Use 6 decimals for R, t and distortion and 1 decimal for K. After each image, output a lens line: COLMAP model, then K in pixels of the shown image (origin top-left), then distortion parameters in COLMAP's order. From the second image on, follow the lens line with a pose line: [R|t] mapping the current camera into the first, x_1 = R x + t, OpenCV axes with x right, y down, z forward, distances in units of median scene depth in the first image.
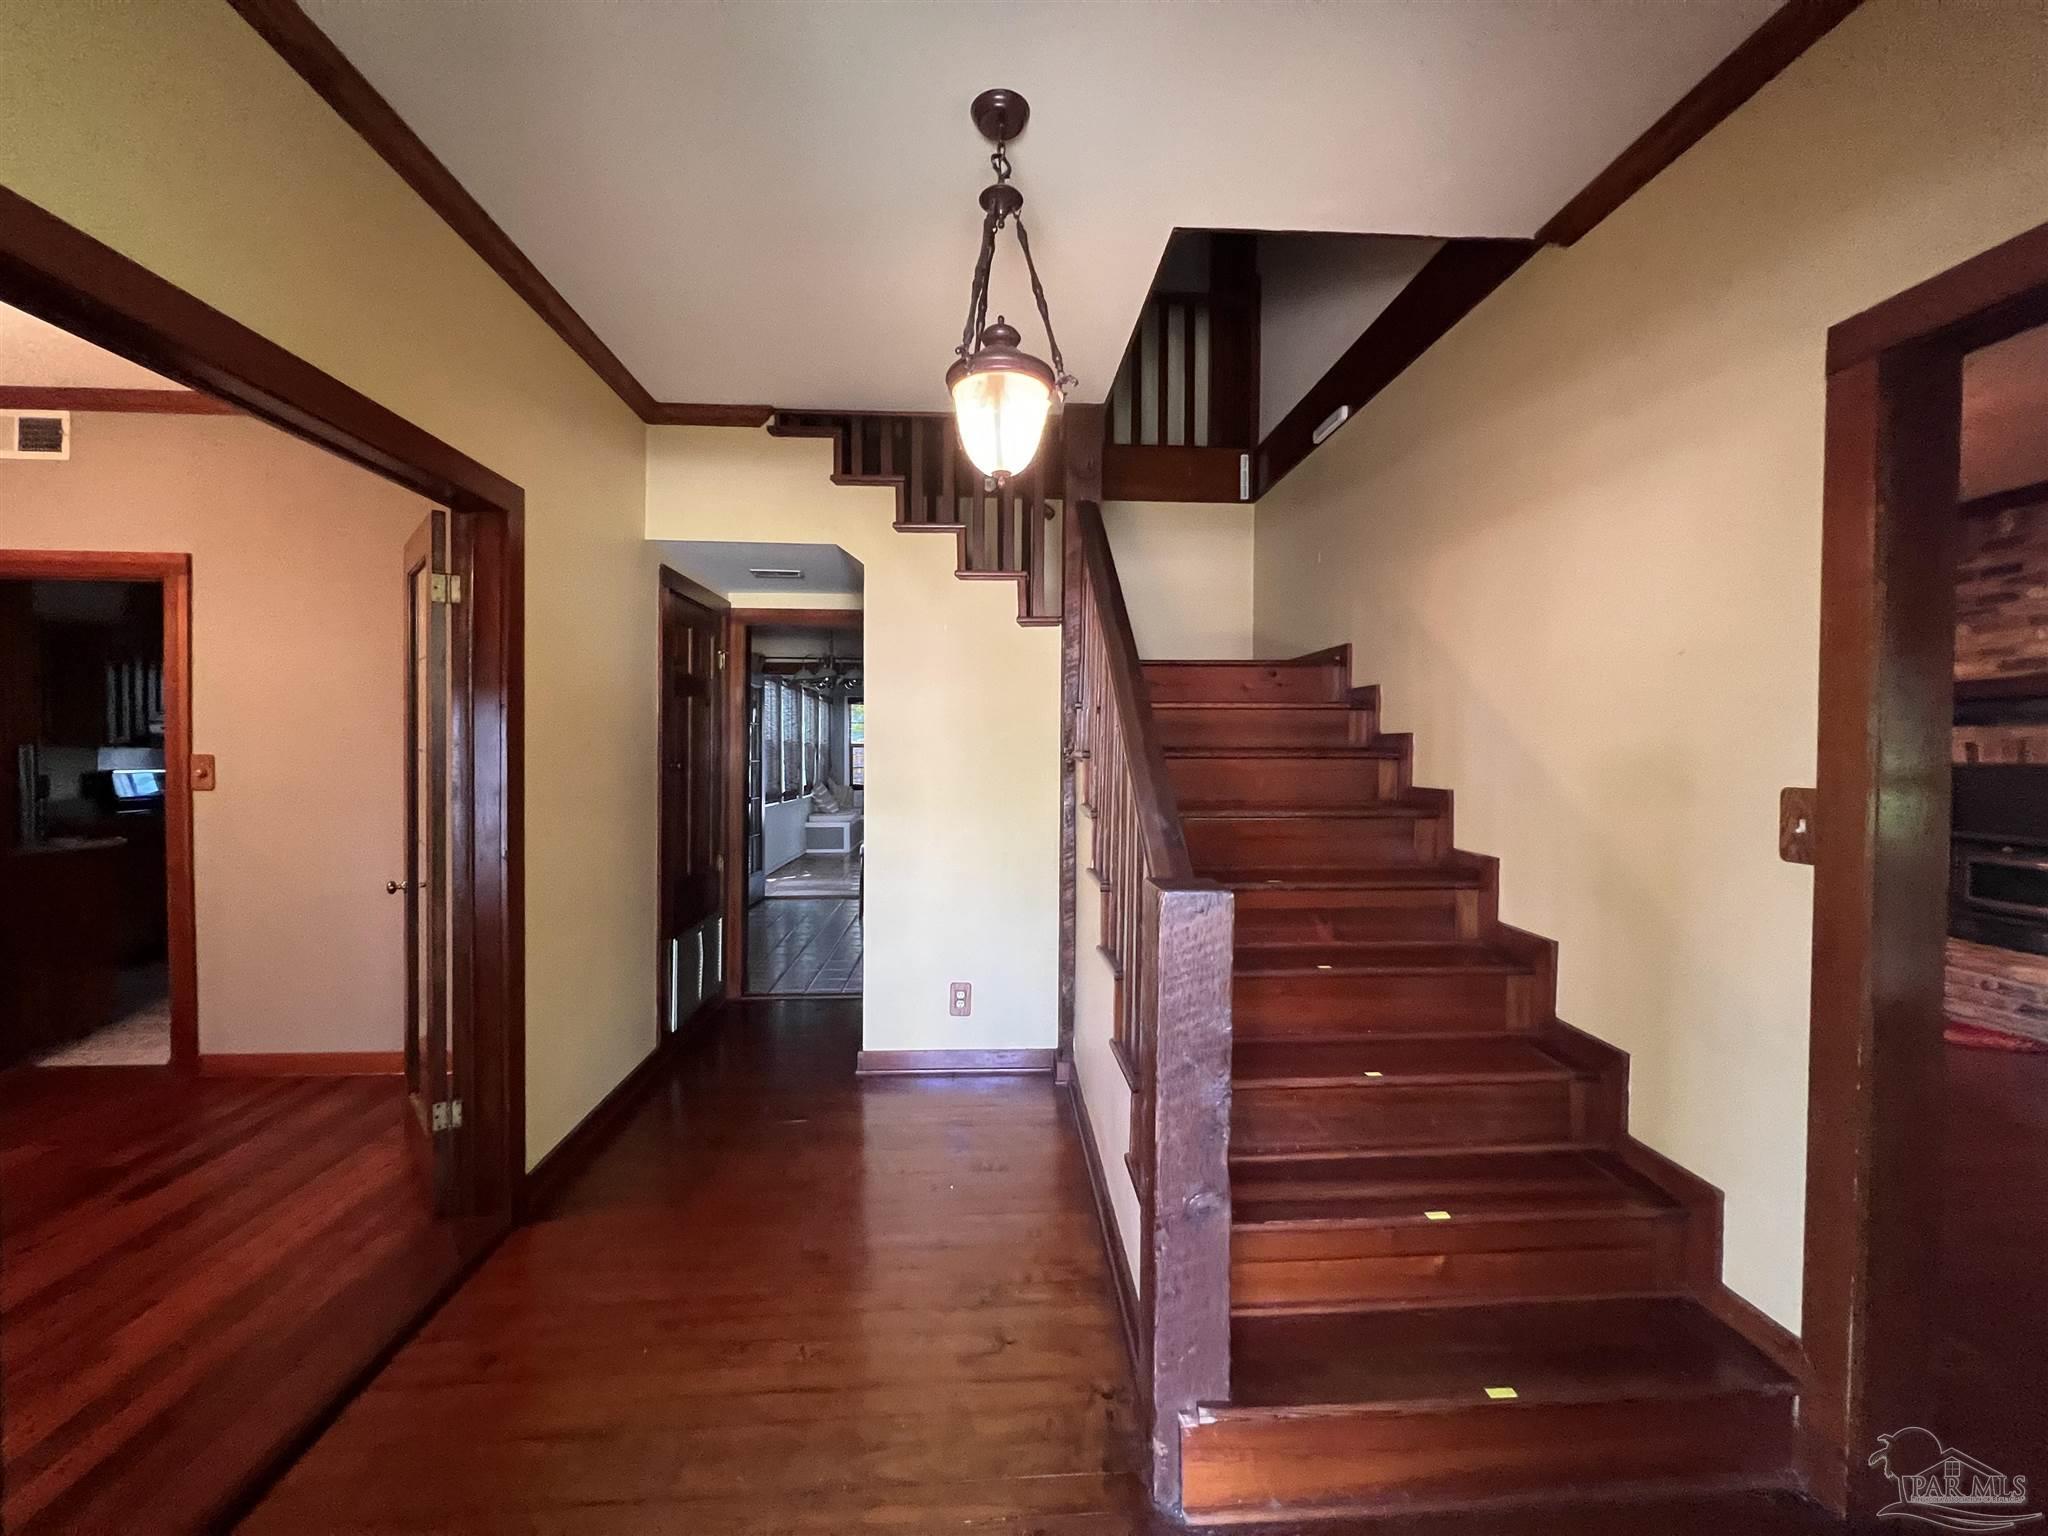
lens RADIAL K [[819.7, 0, 1018.7], [0, 819.7, 767.0], [0, 0, 1]] dist [-0.002040, 0.000457]
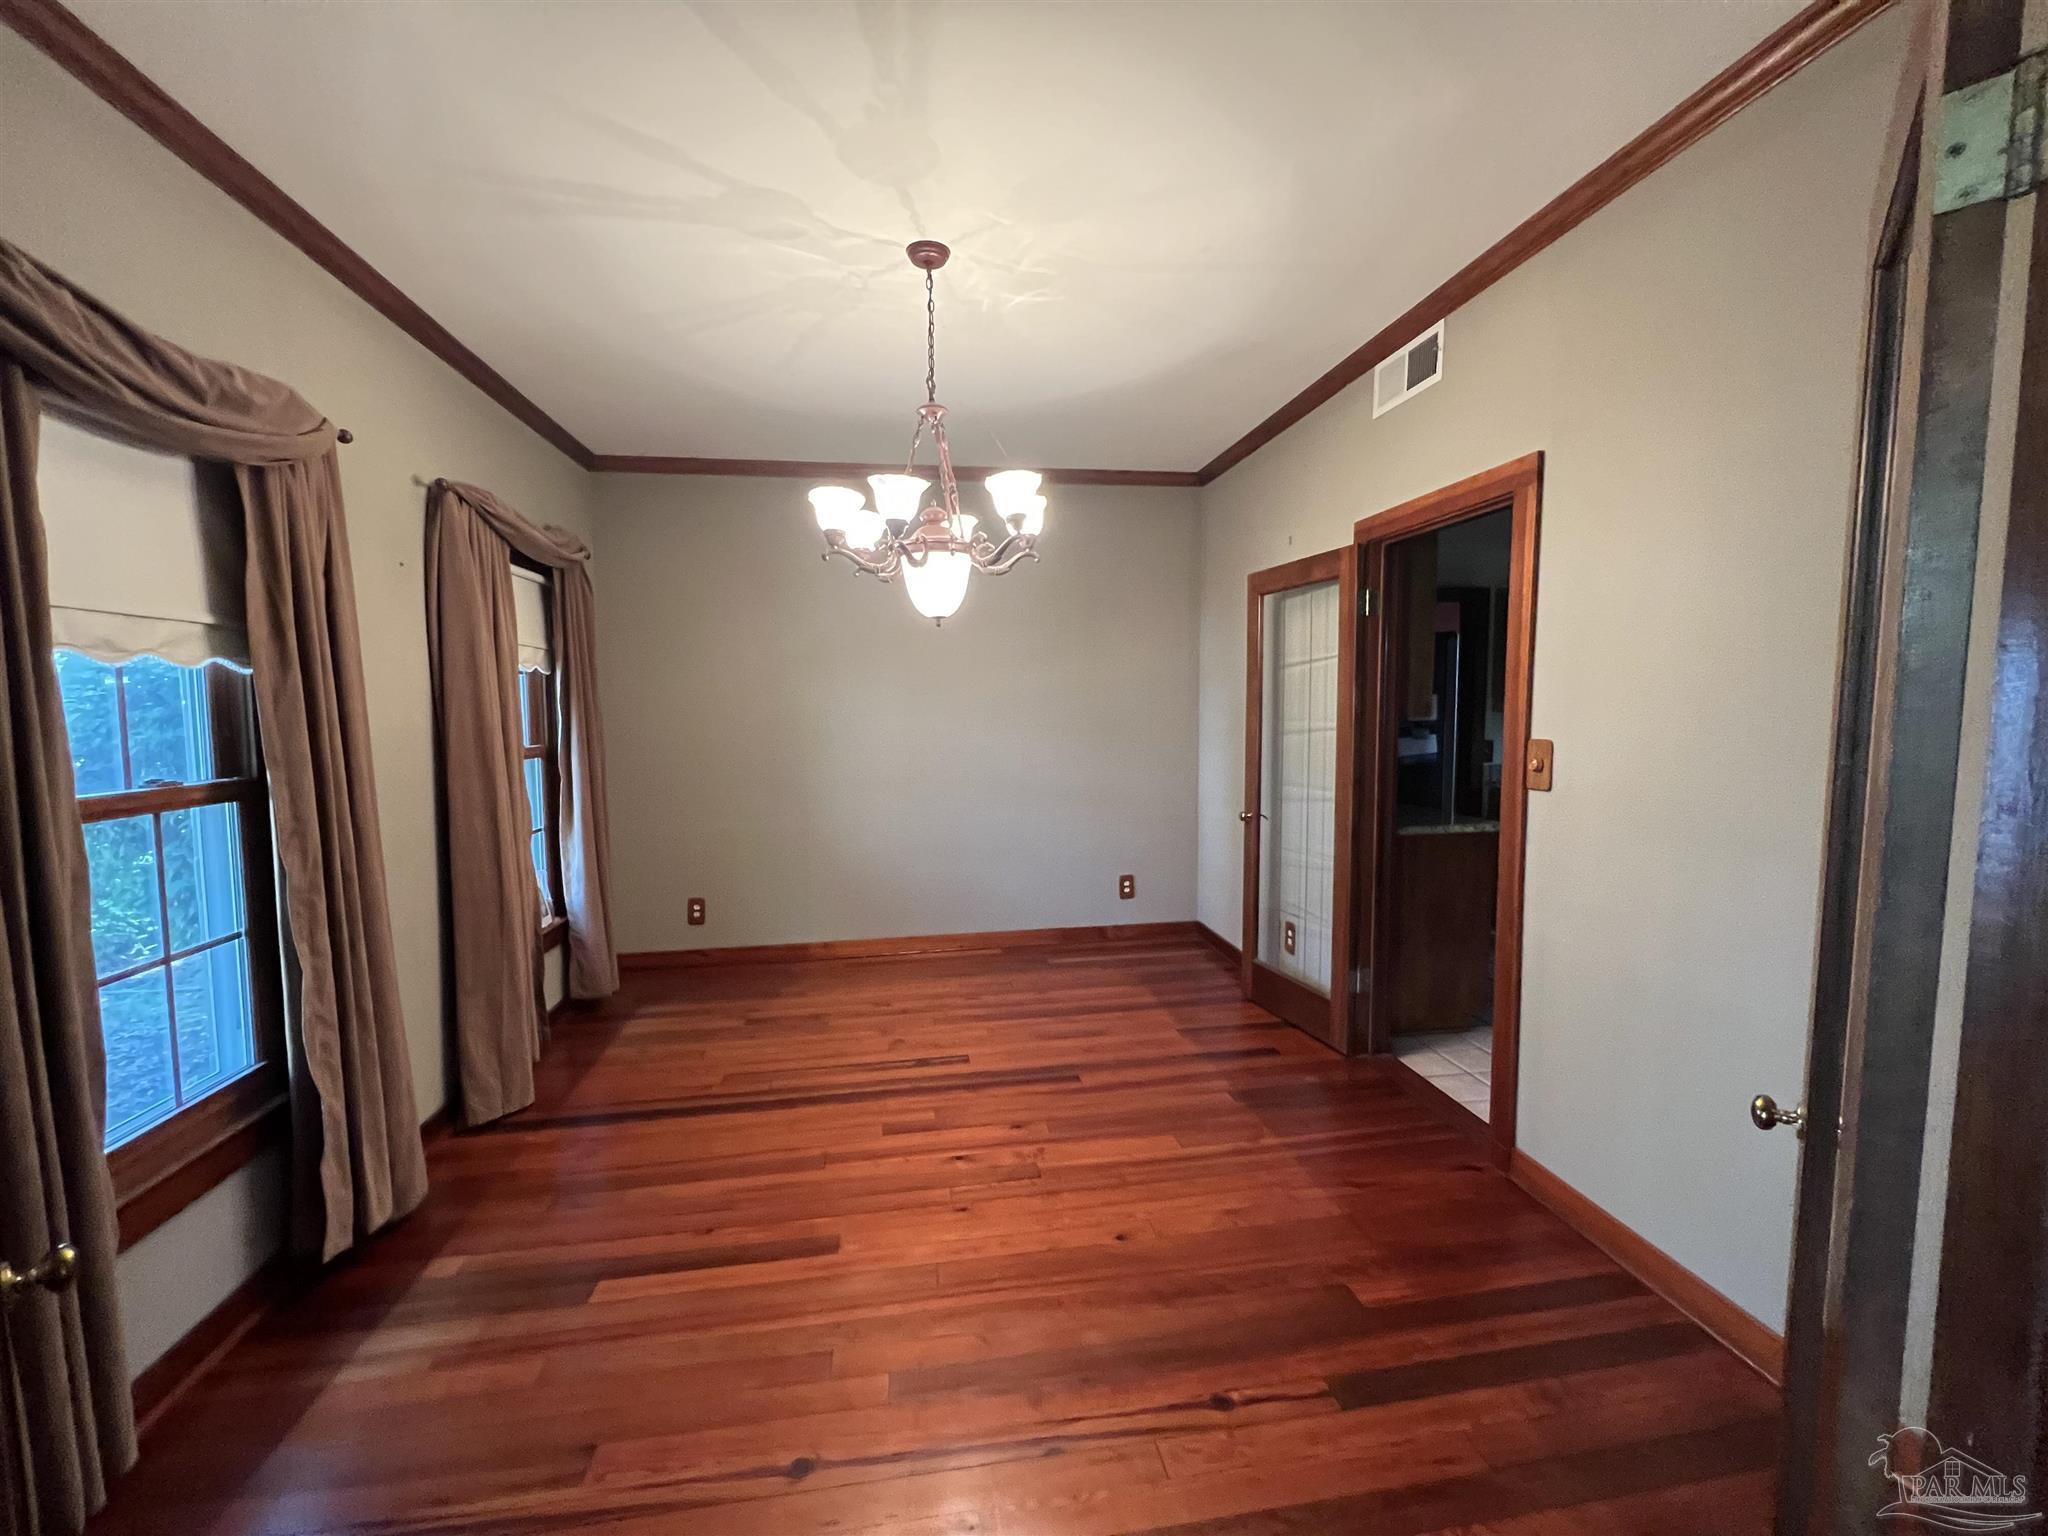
lens RADIAL K [[820.8, 0, 1015.0], [0, 820.8, 769.0], [0, 0, 1]] dist [-0.001472, 0.000131]
pose [[0.090034, 0.081430, -0.992604, -0.338715], [-0.005866, 0.996678, 0.081232, -0.044983], [0.995921, -0.001491, 0.090213, 0.490971]]
